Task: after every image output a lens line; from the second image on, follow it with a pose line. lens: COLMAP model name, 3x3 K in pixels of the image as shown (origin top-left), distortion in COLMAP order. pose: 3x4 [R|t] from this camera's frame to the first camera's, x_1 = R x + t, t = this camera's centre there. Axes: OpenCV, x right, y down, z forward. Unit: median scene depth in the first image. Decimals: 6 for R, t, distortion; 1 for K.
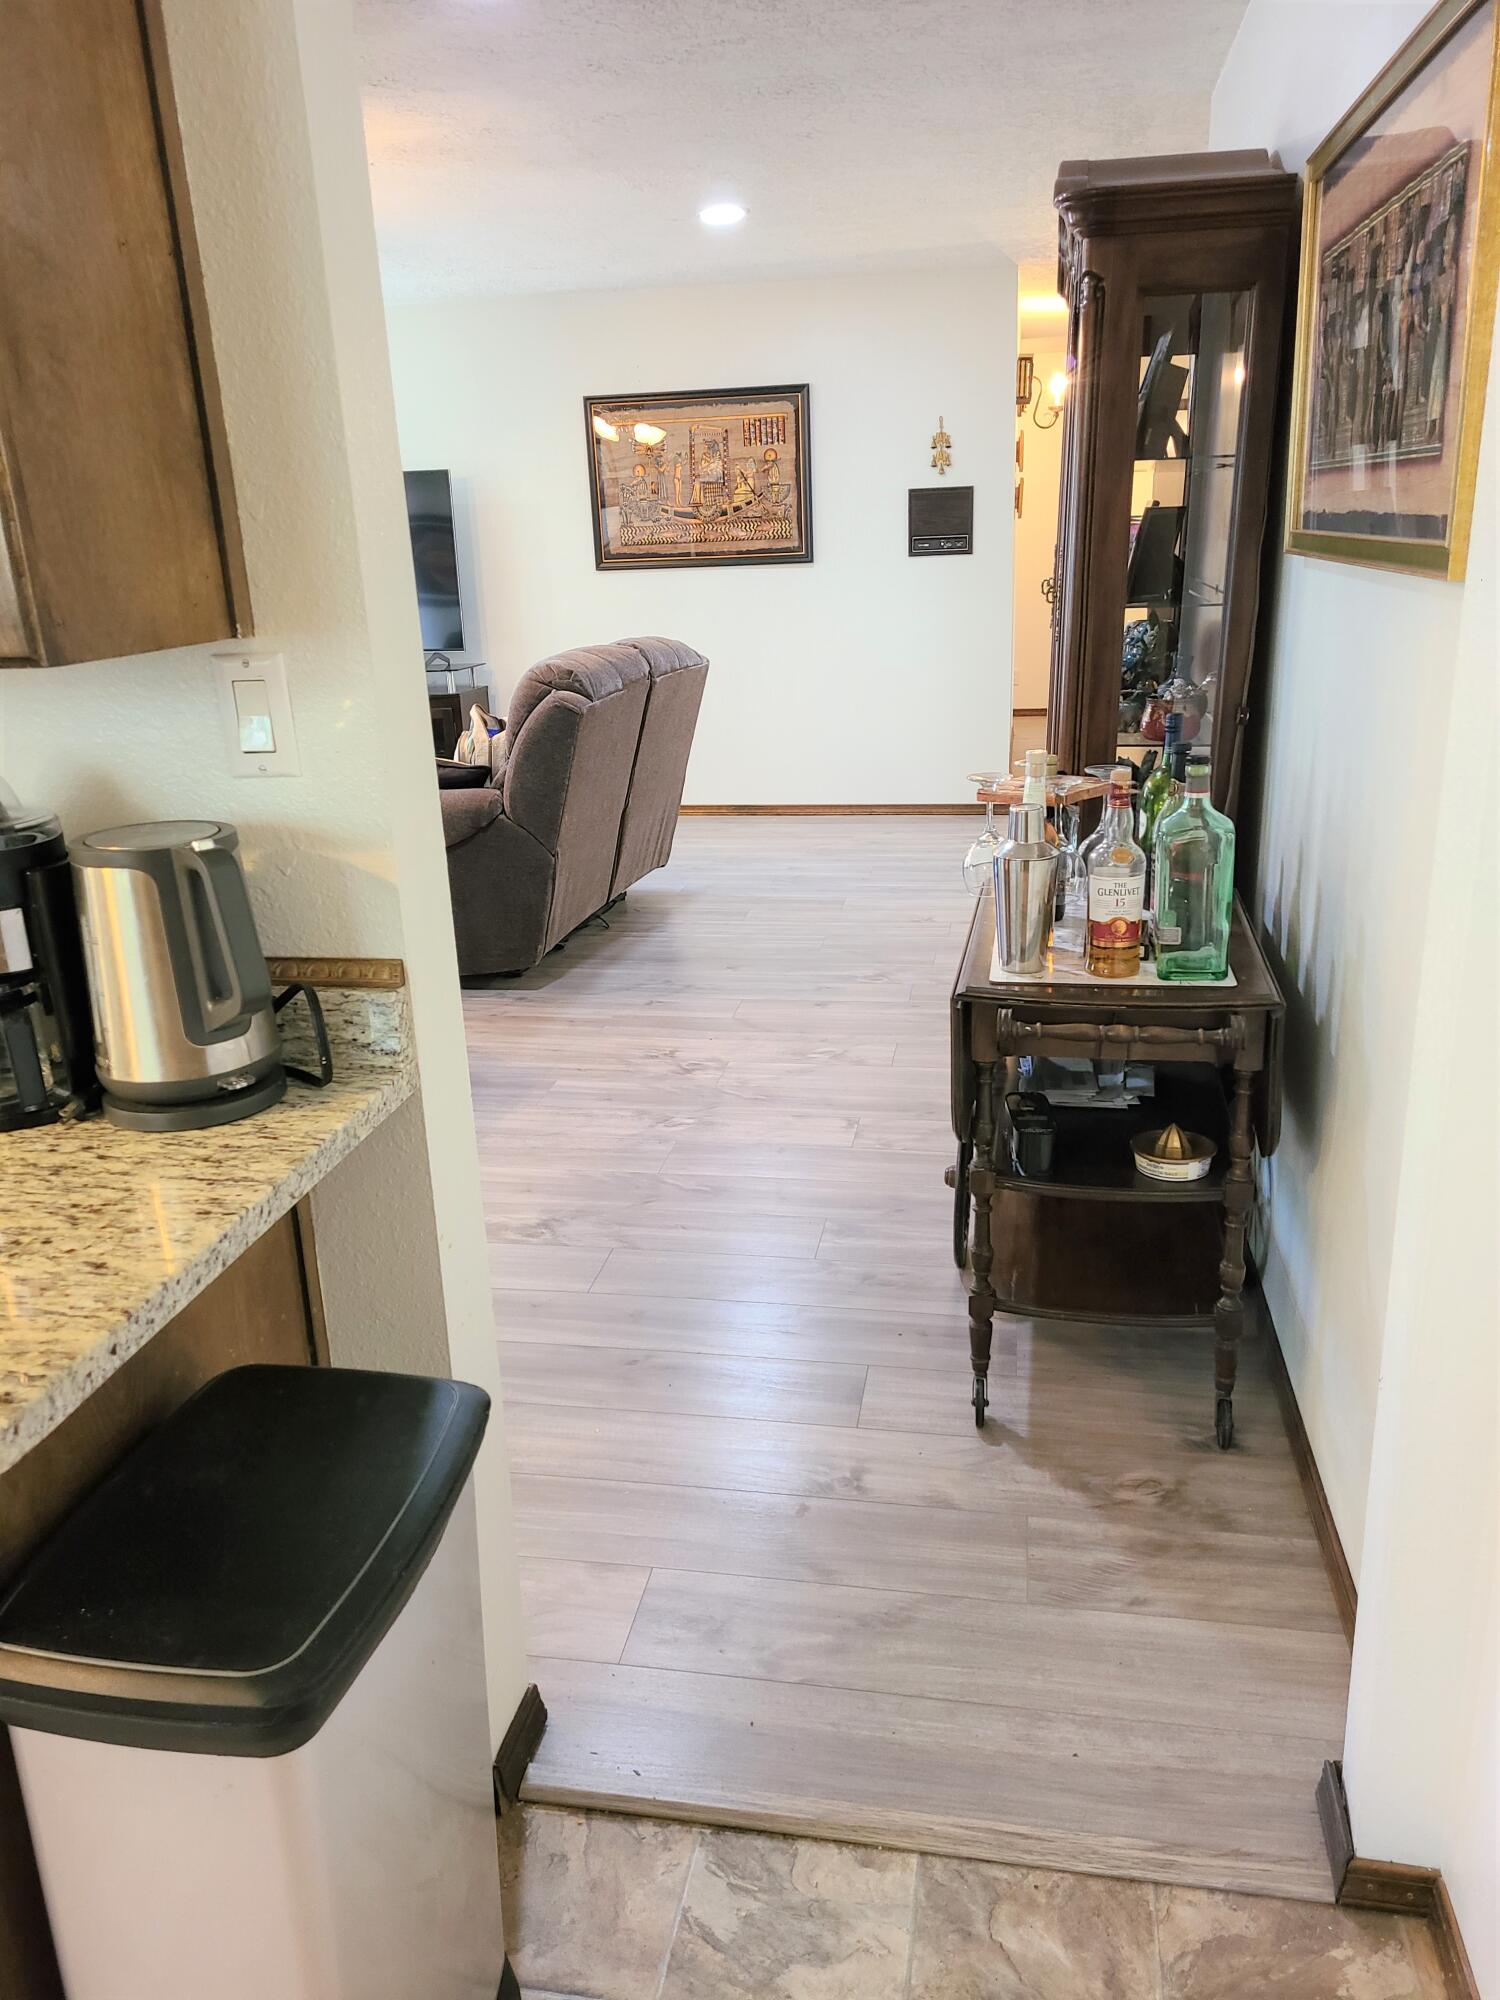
lens RADIAL K [[1497.3, 0, 746.9], [0, 1497.3, 1010.9], [0, 0, 1]] dist [0.064589, -0.055335]
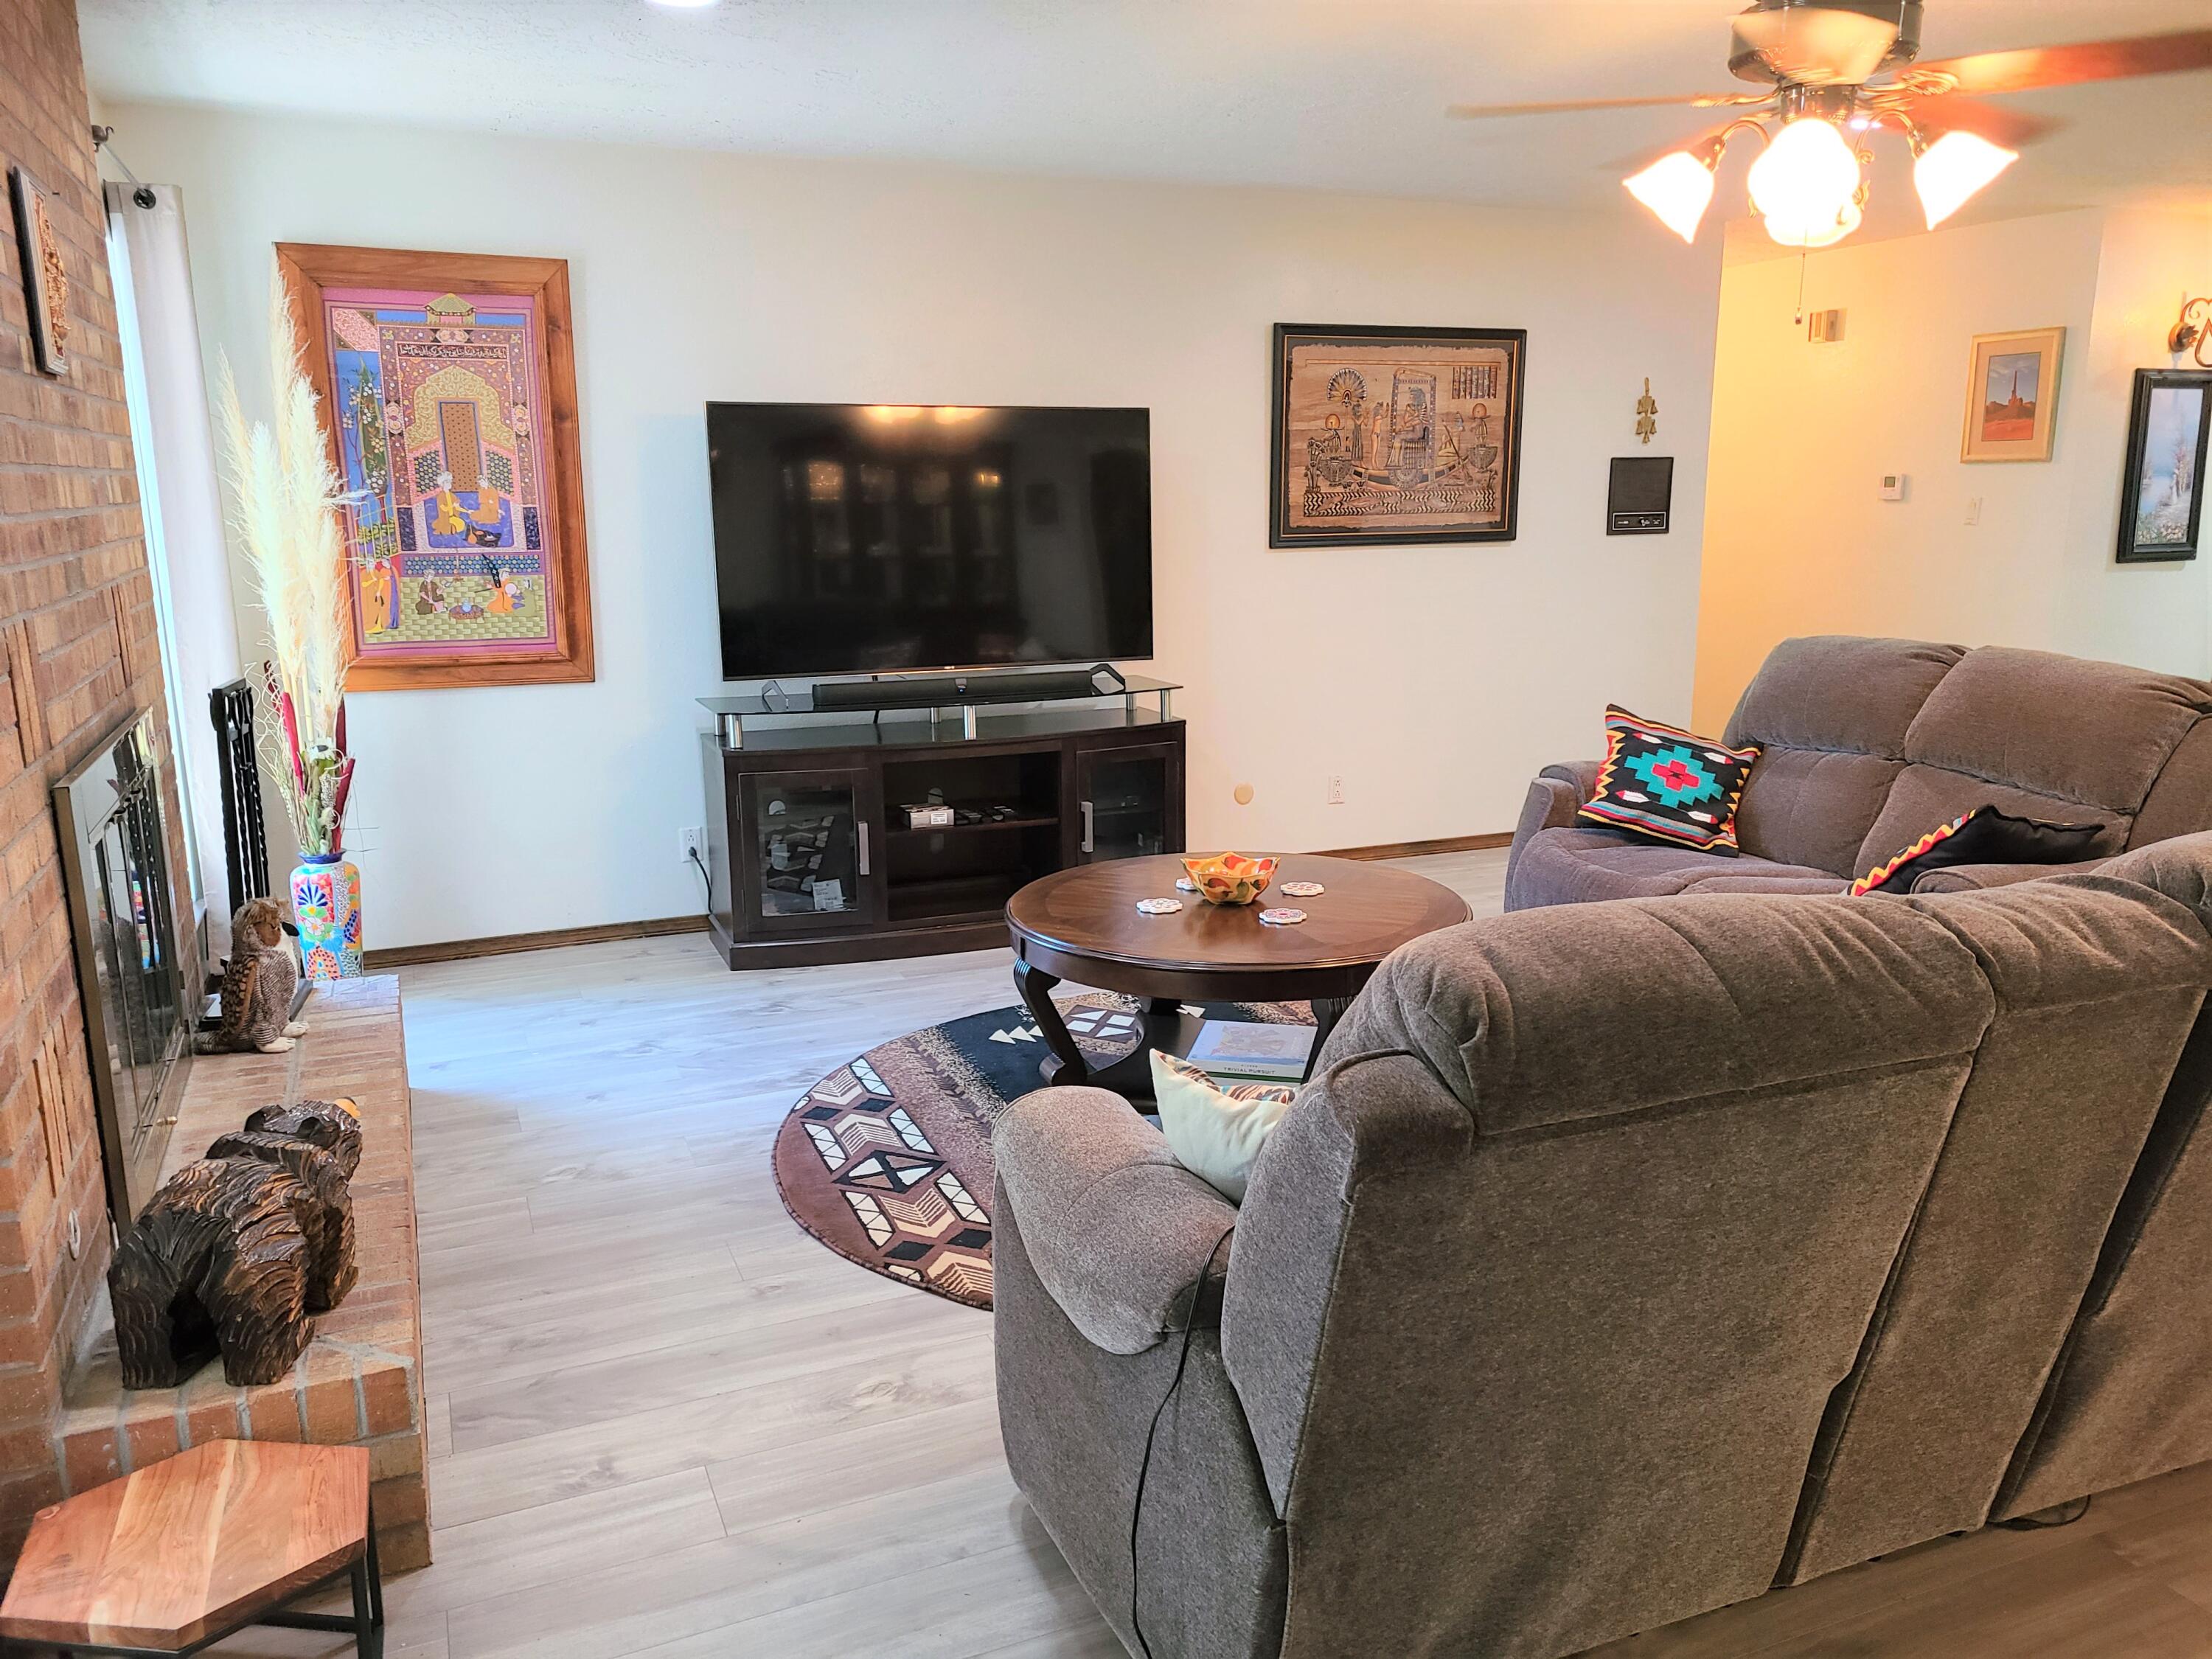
lens RADIAL K [[1656.0, 0, 1118.2], [0, 1656.0, 828.3], [0, 0, 1]] dist [0.064589, -0.055335]
pose [[0.838201, -0.082012, 0.539159, -1.113809], [0.143439, 0.986973, -0.072867, -0.194058], [-0.526160, 0.138413, 0.839046, 0.671465]]
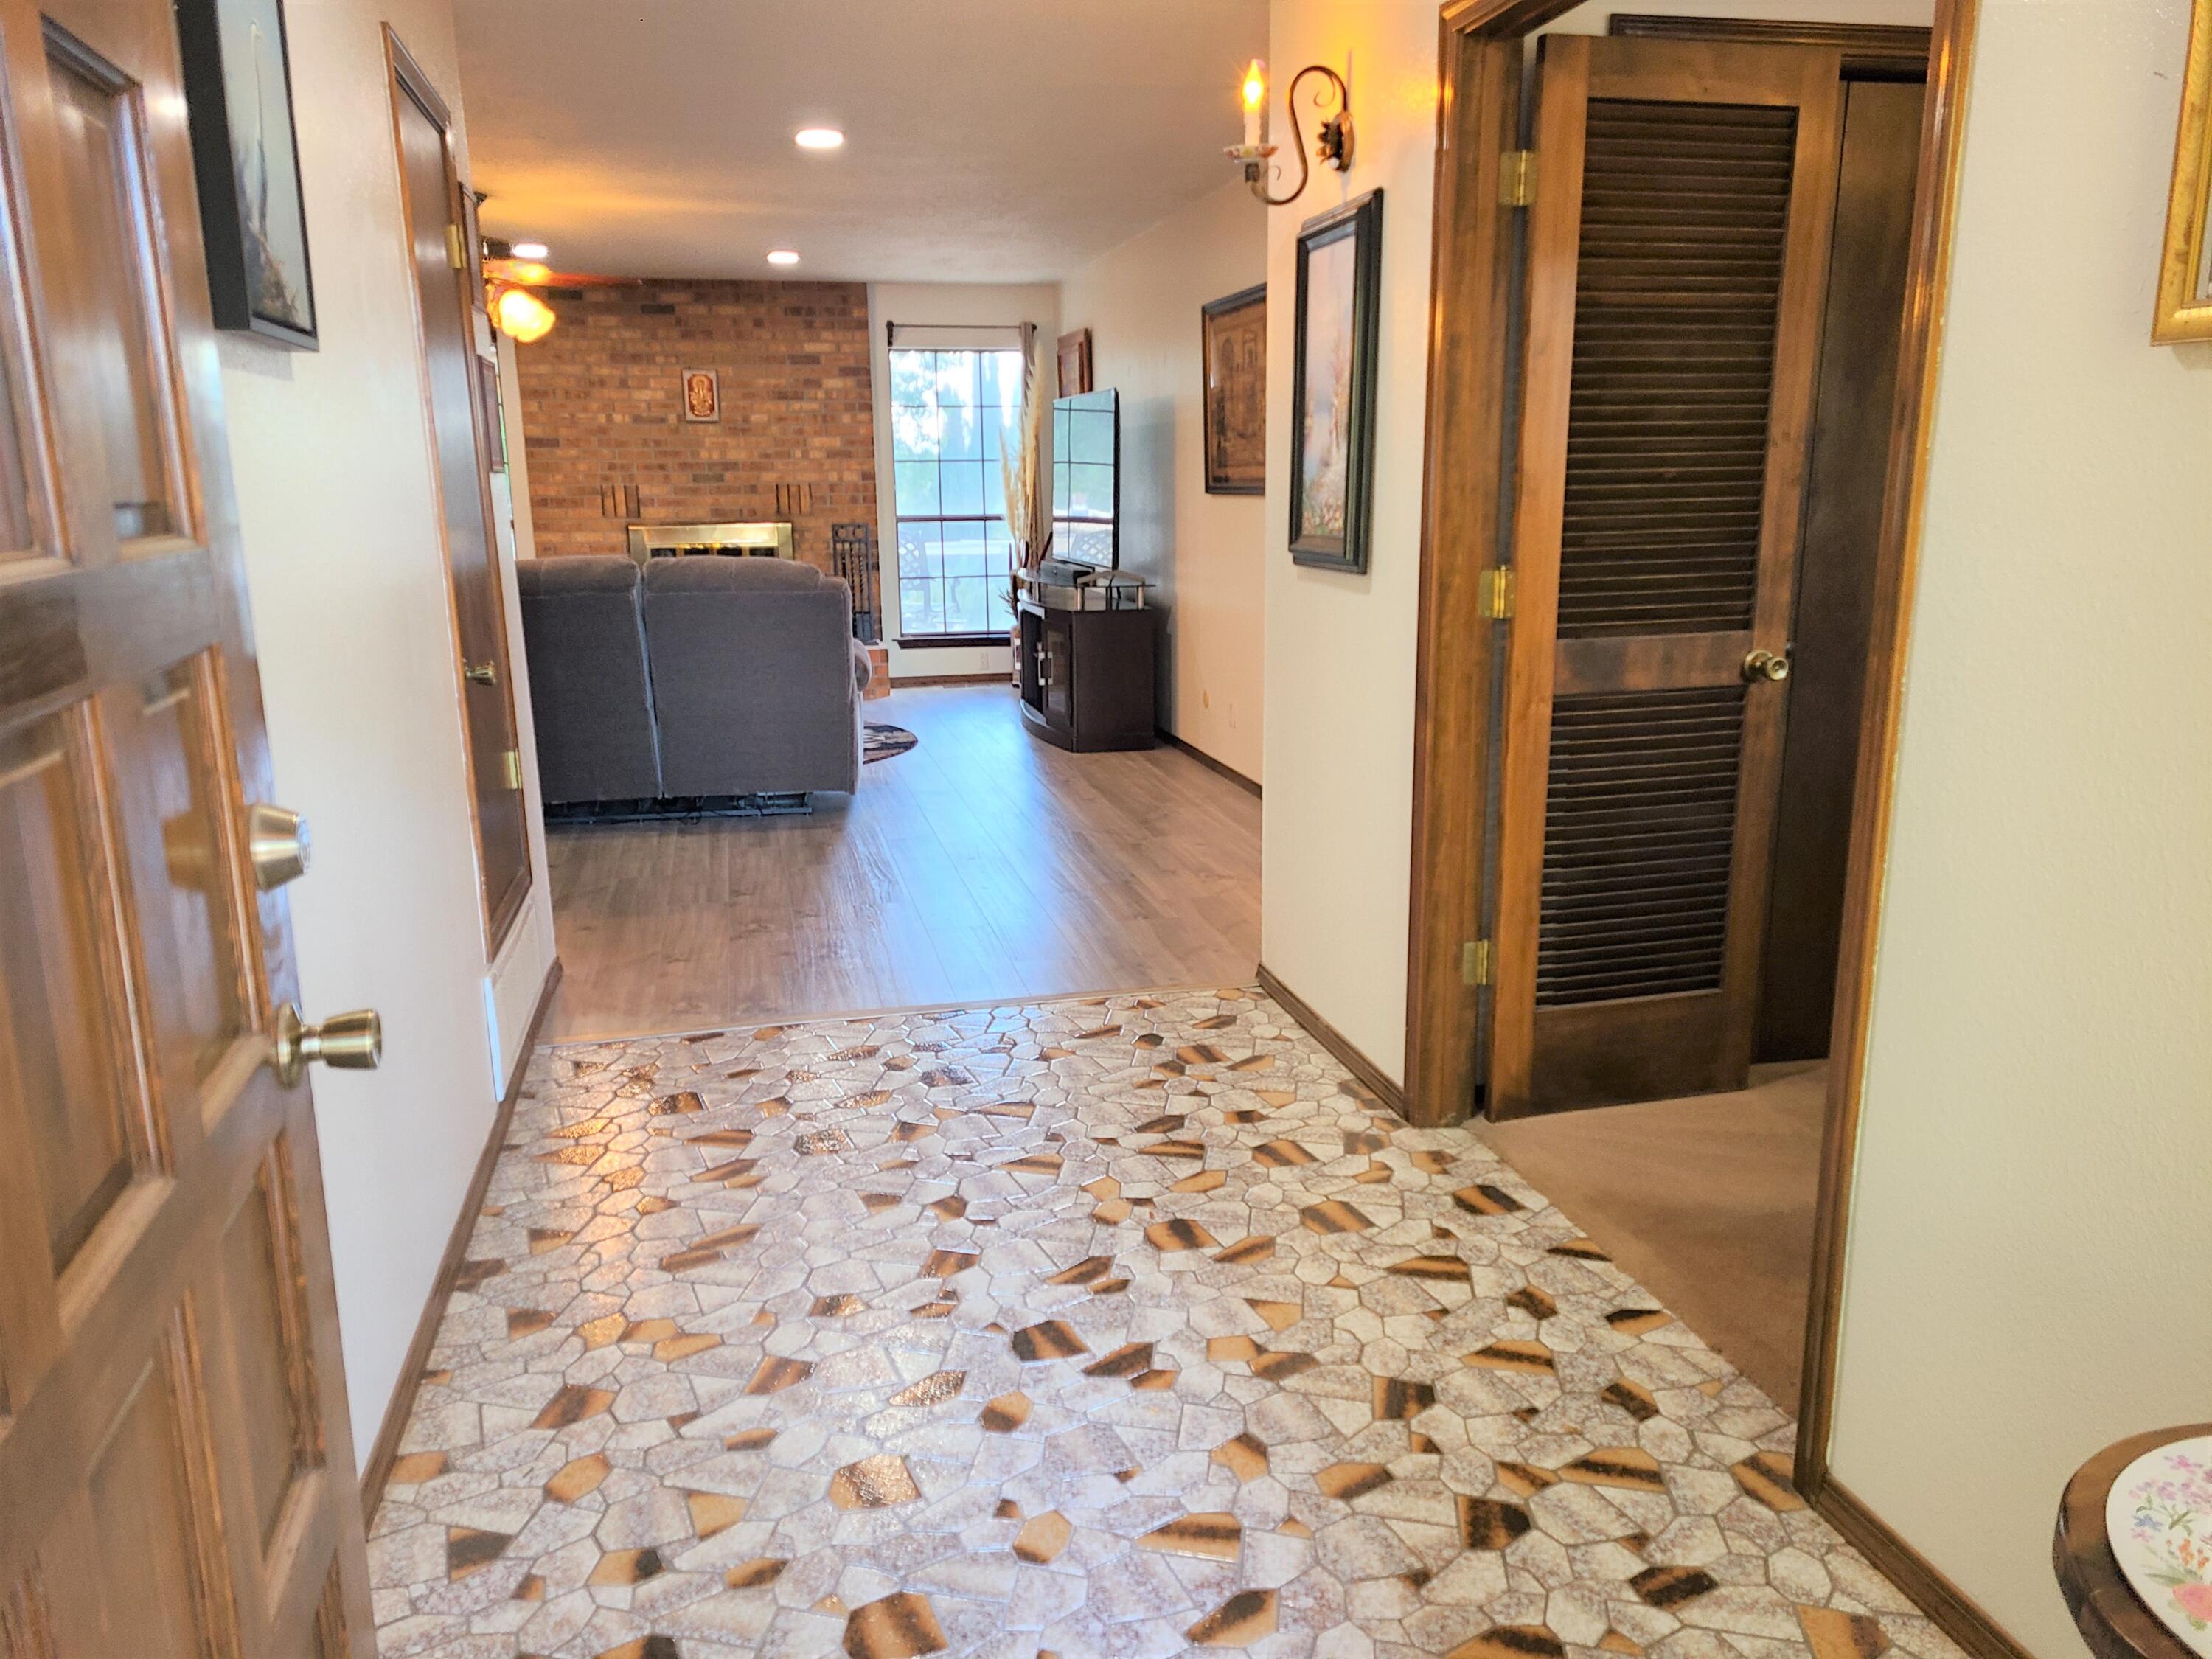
lens RADIAL K [[1656.0, 0, 1105.9], [0, 1656.0, 835.6], [0, 0, 1]] dist [0.064589, -0.055335]
pose [[0.384285, 0.226086, -0.895103, 1.438505], [-0.282065, 0.951943, 0.119347, -0.363930], [0.879070, 0.206614, 0.429589, 1.029251]]
